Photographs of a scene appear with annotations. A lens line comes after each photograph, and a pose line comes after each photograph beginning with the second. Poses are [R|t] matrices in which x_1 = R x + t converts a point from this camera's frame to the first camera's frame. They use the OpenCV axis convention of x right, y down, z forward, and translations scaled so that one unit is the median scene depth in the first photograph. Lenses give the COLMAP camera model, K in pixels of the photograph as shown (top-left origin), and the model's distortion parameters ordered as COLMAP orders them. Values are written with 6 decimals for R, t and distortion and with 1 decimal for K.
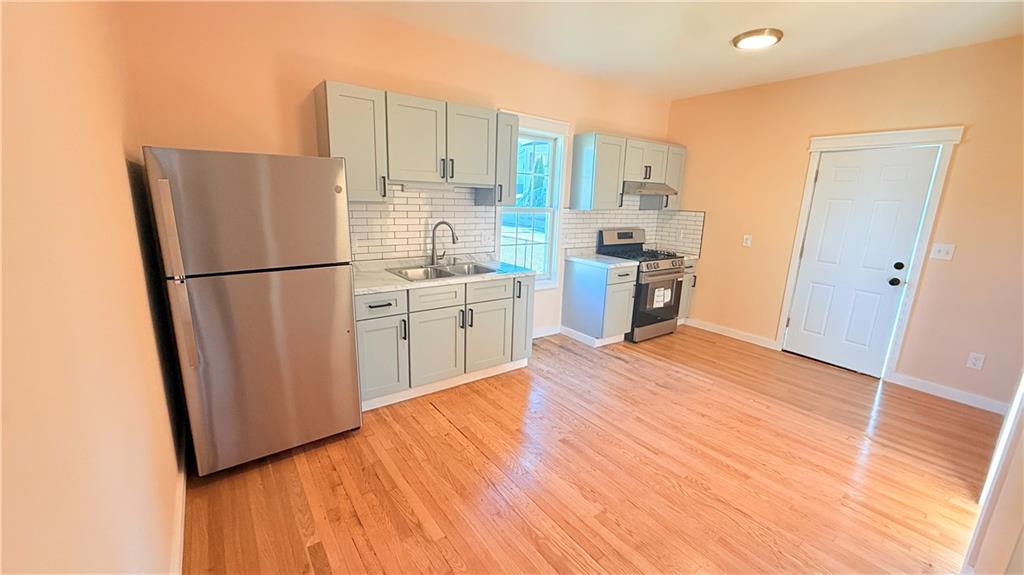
lens RADIAL K [[406.8, 0, 509.1], [0, 406.8, 287.9], [0, 0, 1]] dist [-0.001787, 0.000195]
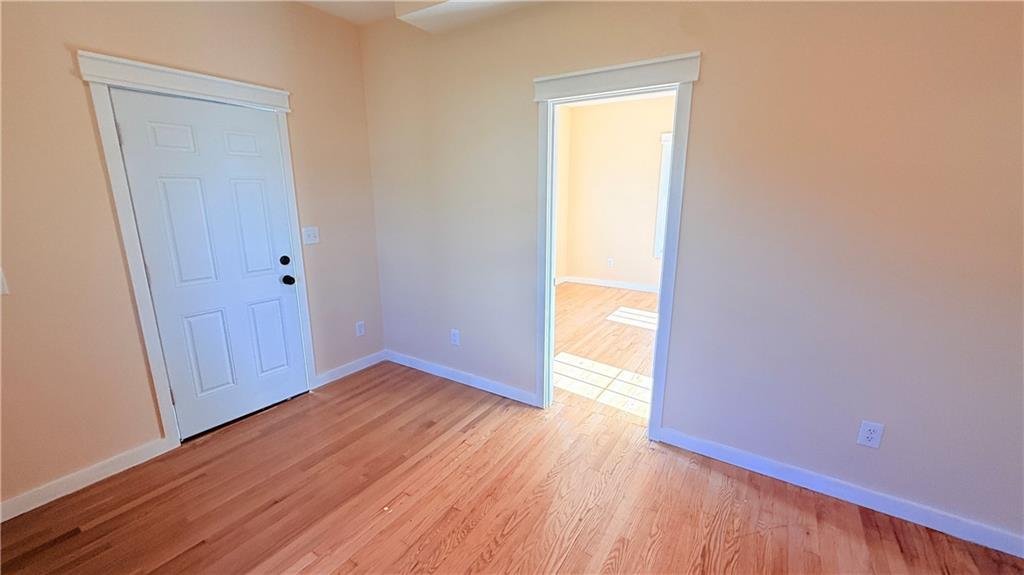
lens RADIAL K [[406.8, 0, 509.1], [0, 406.8, 287.9], [0, 0, 1]] dist [-0.001787, 0.000195]
pose [[-0.353495, -0.247957, 0.901975, 0.051744], [0.195376, 0.923393, 0.330415, -0.178161], [-0.914806, 0.293024, -0.277970, 0.802897]]
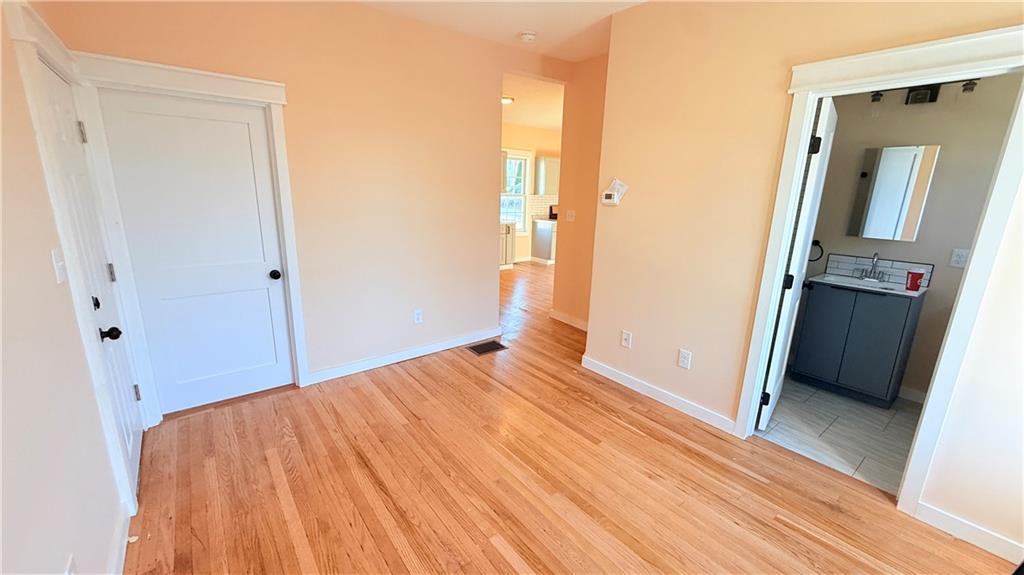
lens RADIAL K [[406.8, 0, 509.1], [0, 406.8, 287.9], [0, 0, 1]] dist [-0.001787, 0.000195]
pose [[0.999492, -0.013568, 0.028825, -0.041180], [0.013021, 0.999733, 0.019071, 0.273428], [-0.029076, -0.018686, 0.999403, -1.219321]]
